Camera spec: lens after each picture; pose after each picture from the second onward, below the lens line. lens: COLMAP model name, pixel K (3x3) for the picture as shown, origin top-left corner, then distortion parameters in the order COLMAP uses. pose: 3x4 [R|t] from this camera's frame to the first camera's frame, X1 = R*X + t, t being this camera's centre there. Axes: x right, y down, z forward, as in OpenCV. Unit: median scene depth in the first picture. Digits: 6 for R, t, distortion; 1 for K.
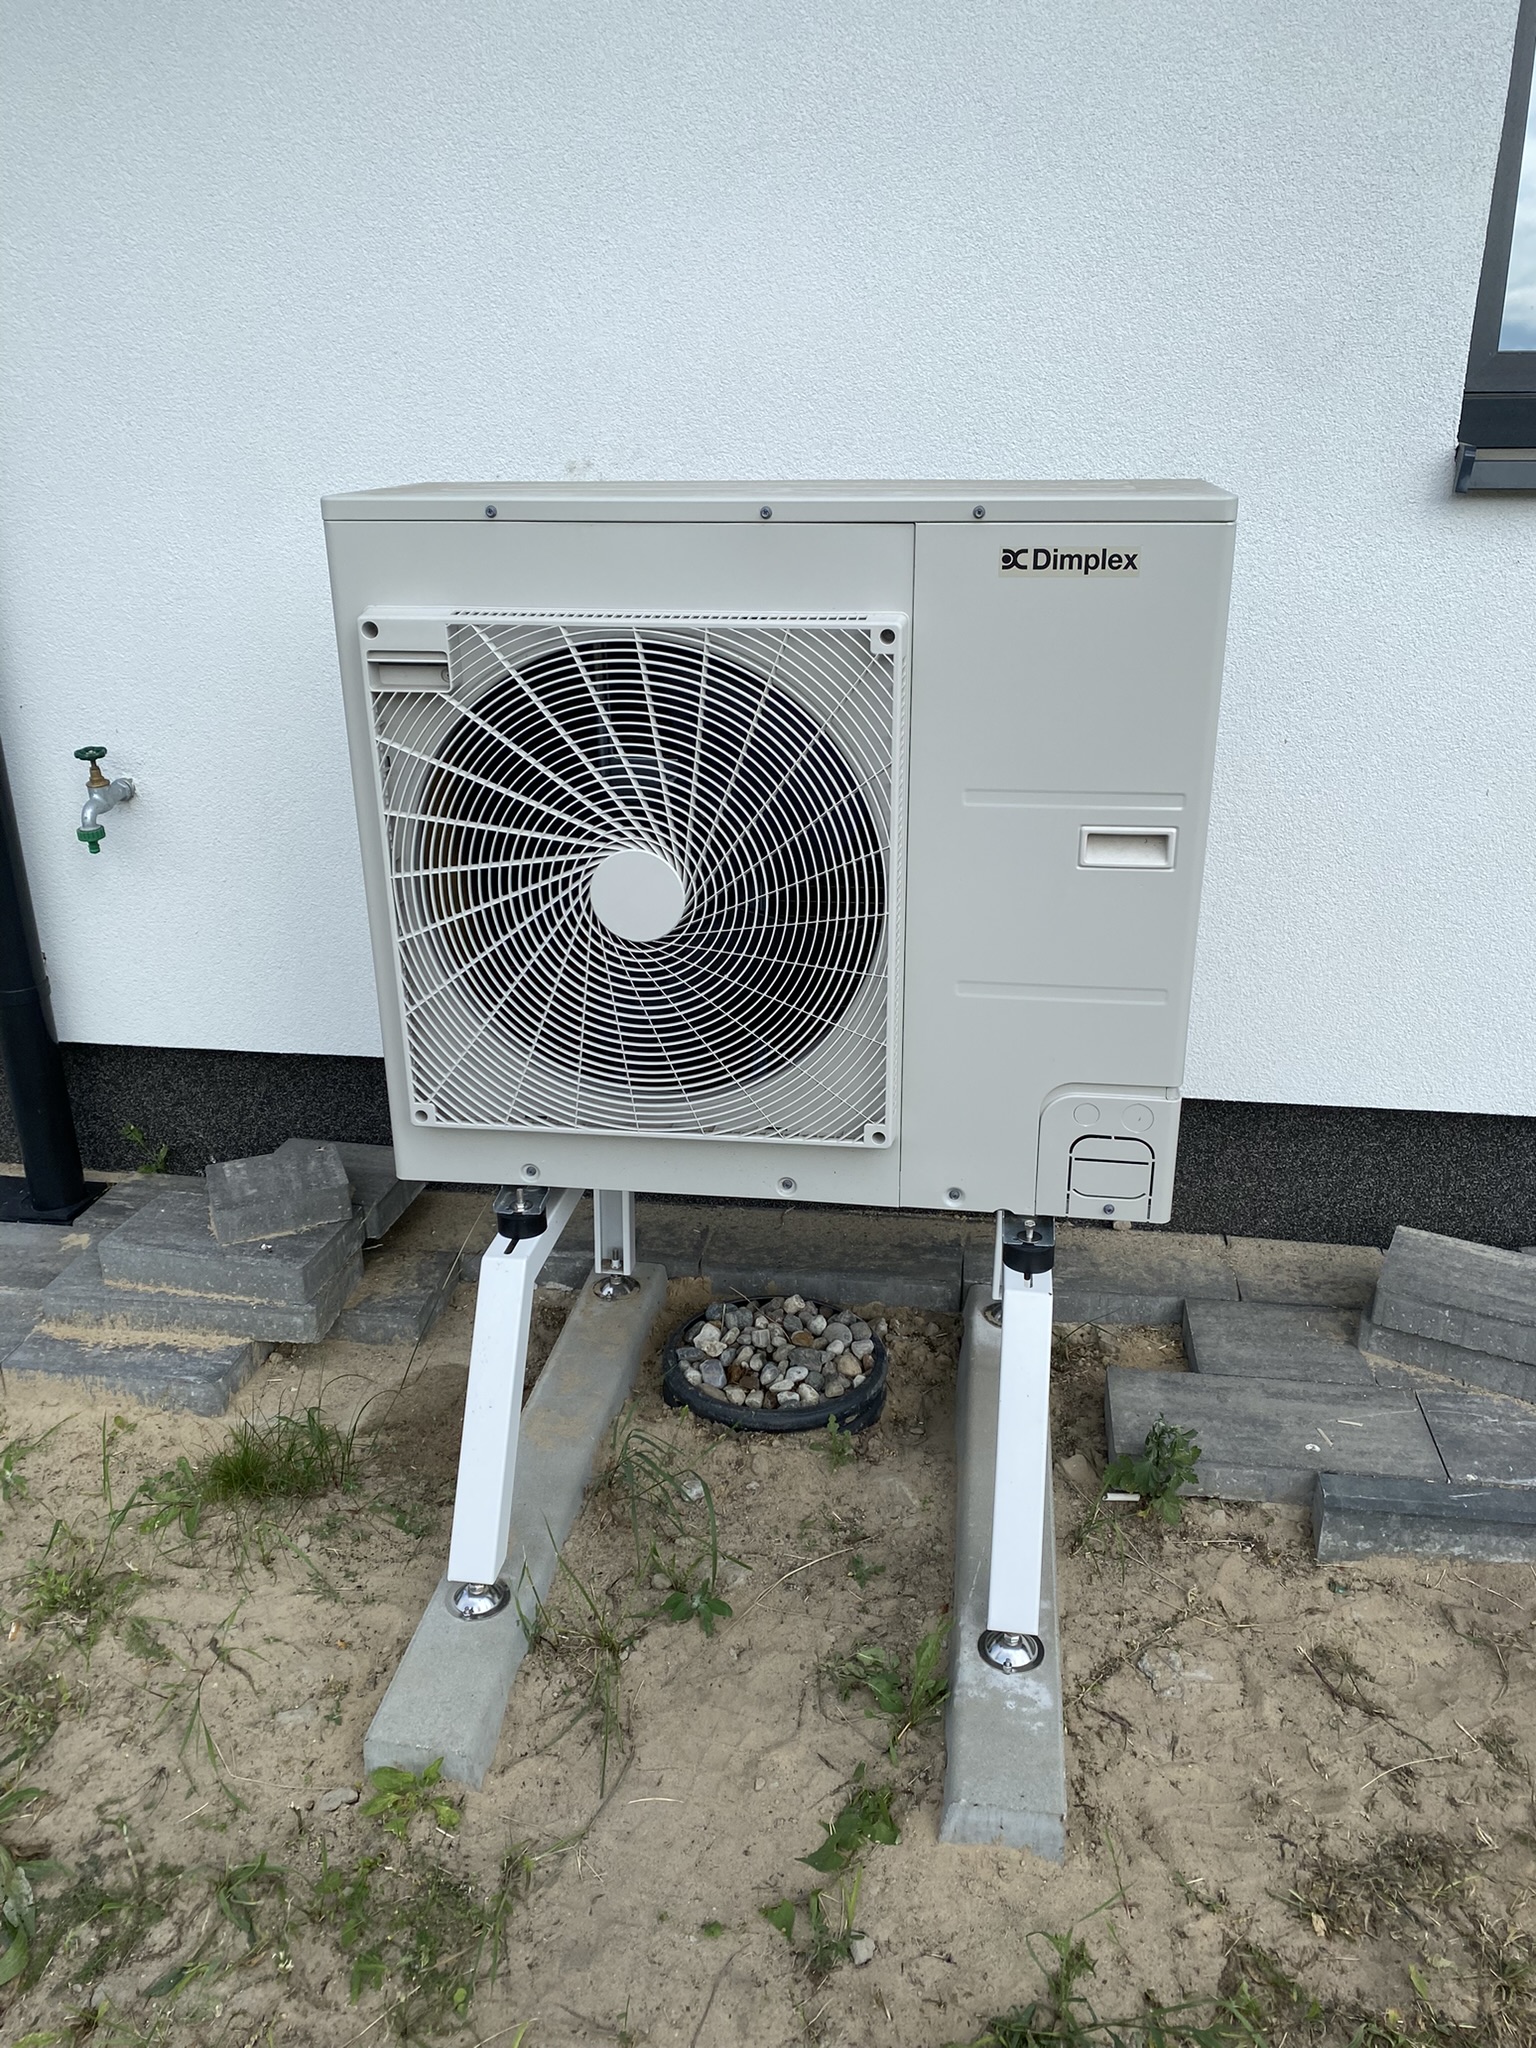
lens RADIAL K [[1559.6, 0, 775.6], [0, 1559.6, 1024.7], [0, 0, 1]] dist [0.074869, -0.000799]
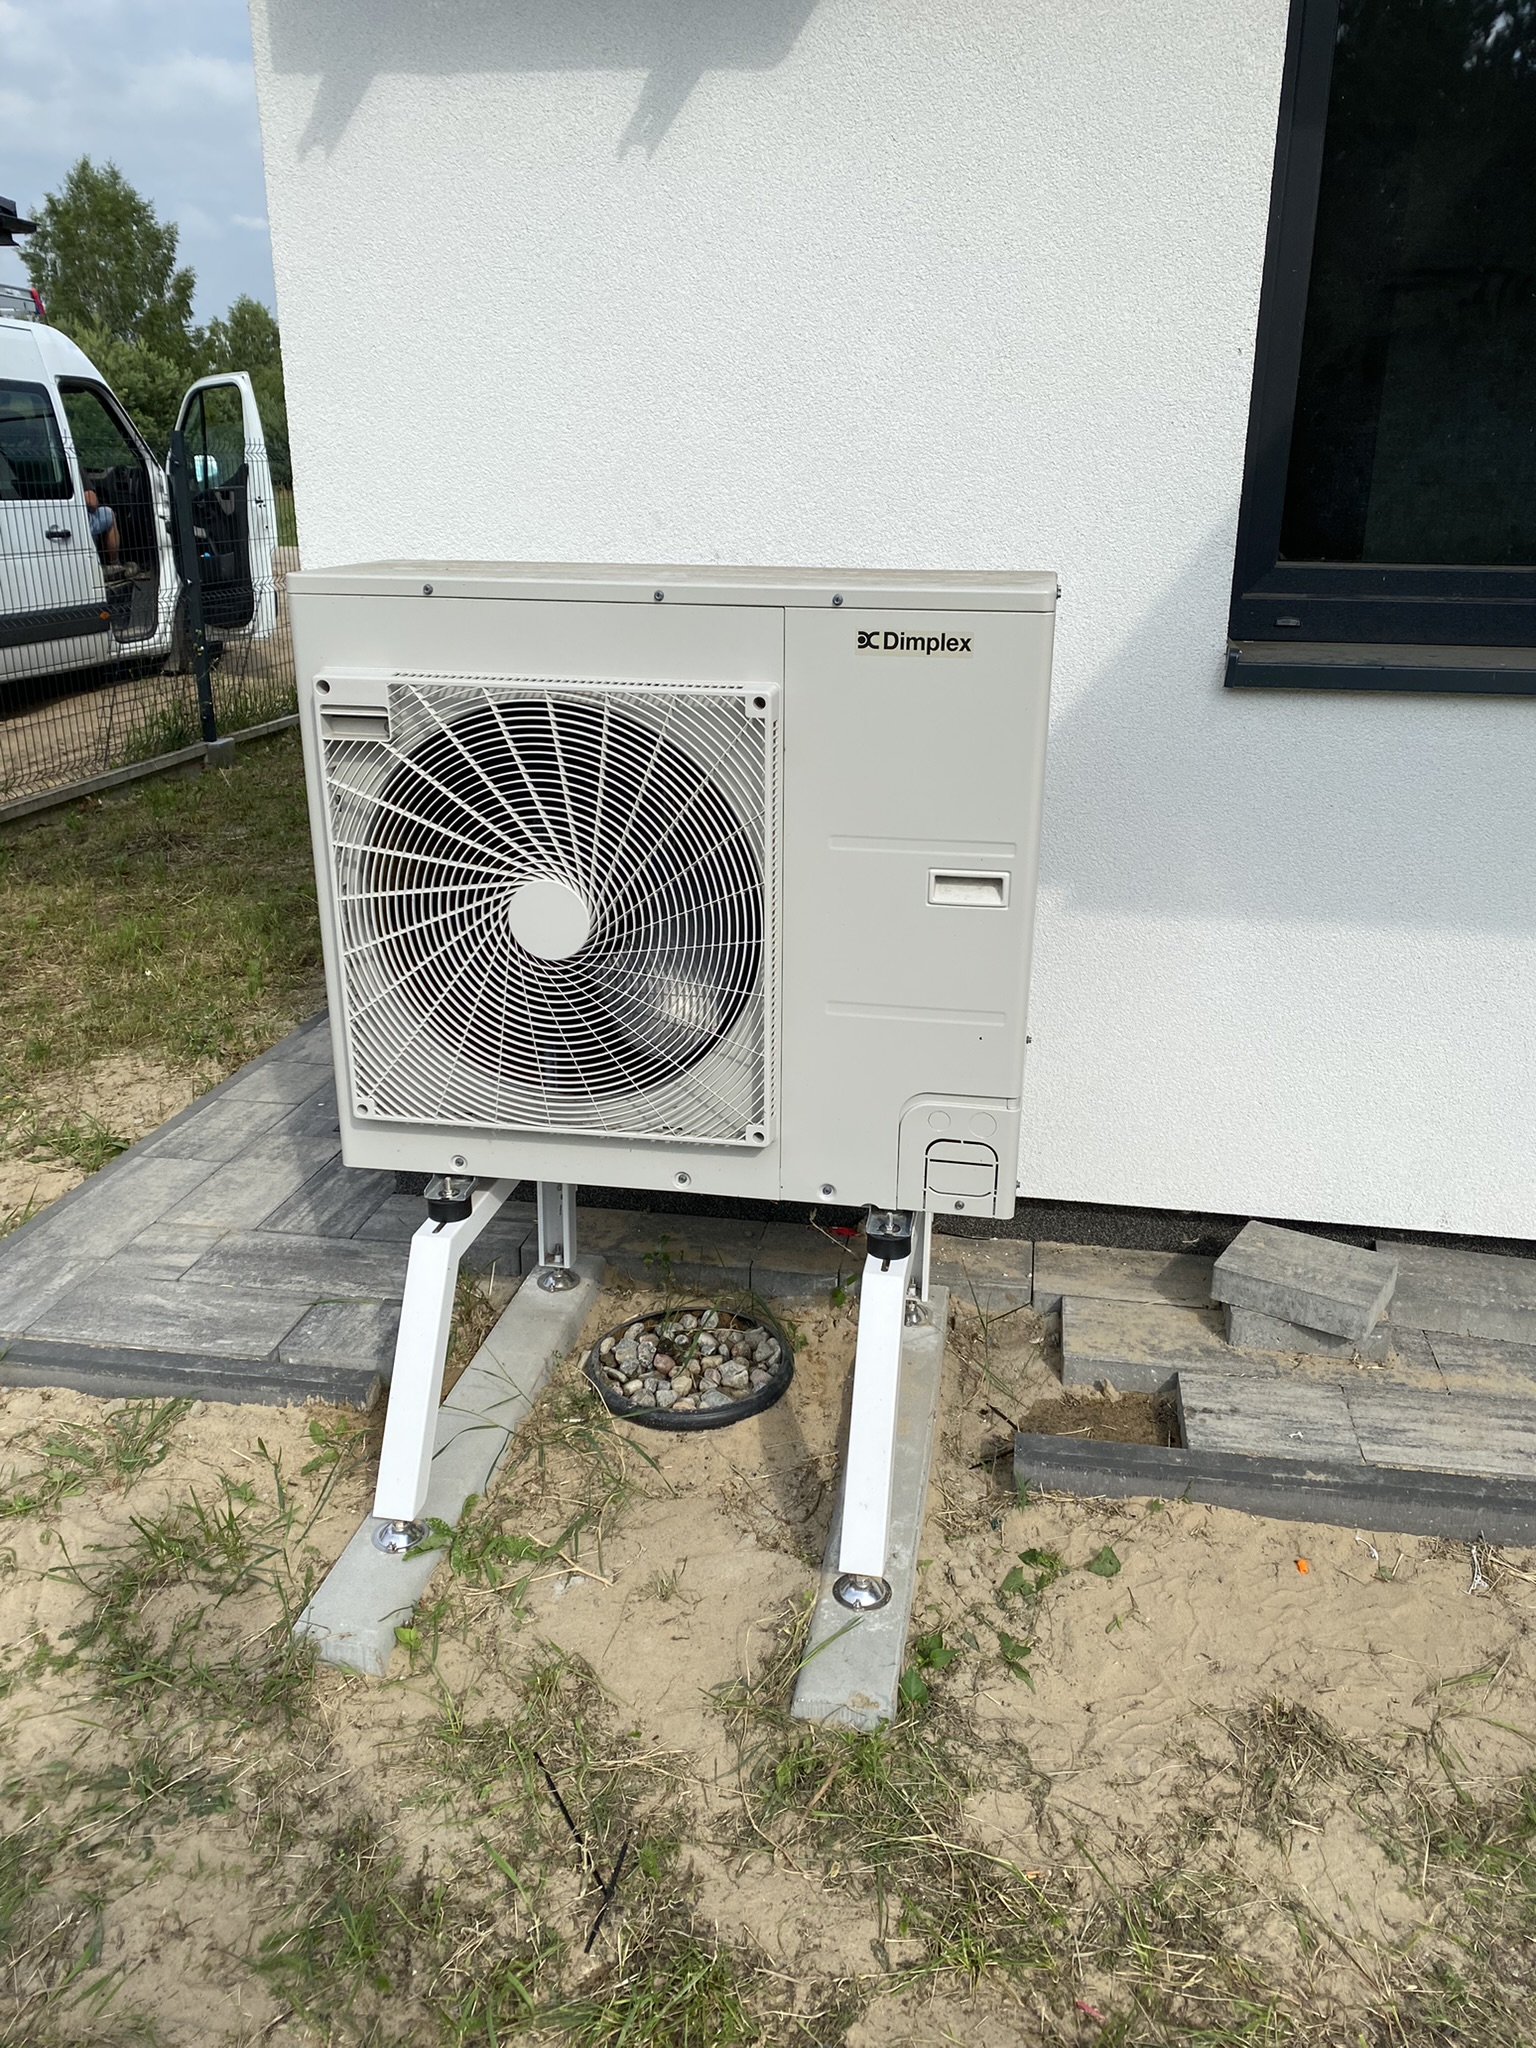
lens RADIAL K [[1559.6, 0, 763.6], [0, 1559.6, 1023.9], [0, 0, 1]] dist [0.074869, -0.000799]
pose [[0.999427, 0.024429, -0.023427, 0.098253], [-0.024954, 0.999438, -0.022384, 0.015717], [0.022867, 0.022956, 0.999475, -0.145130]]
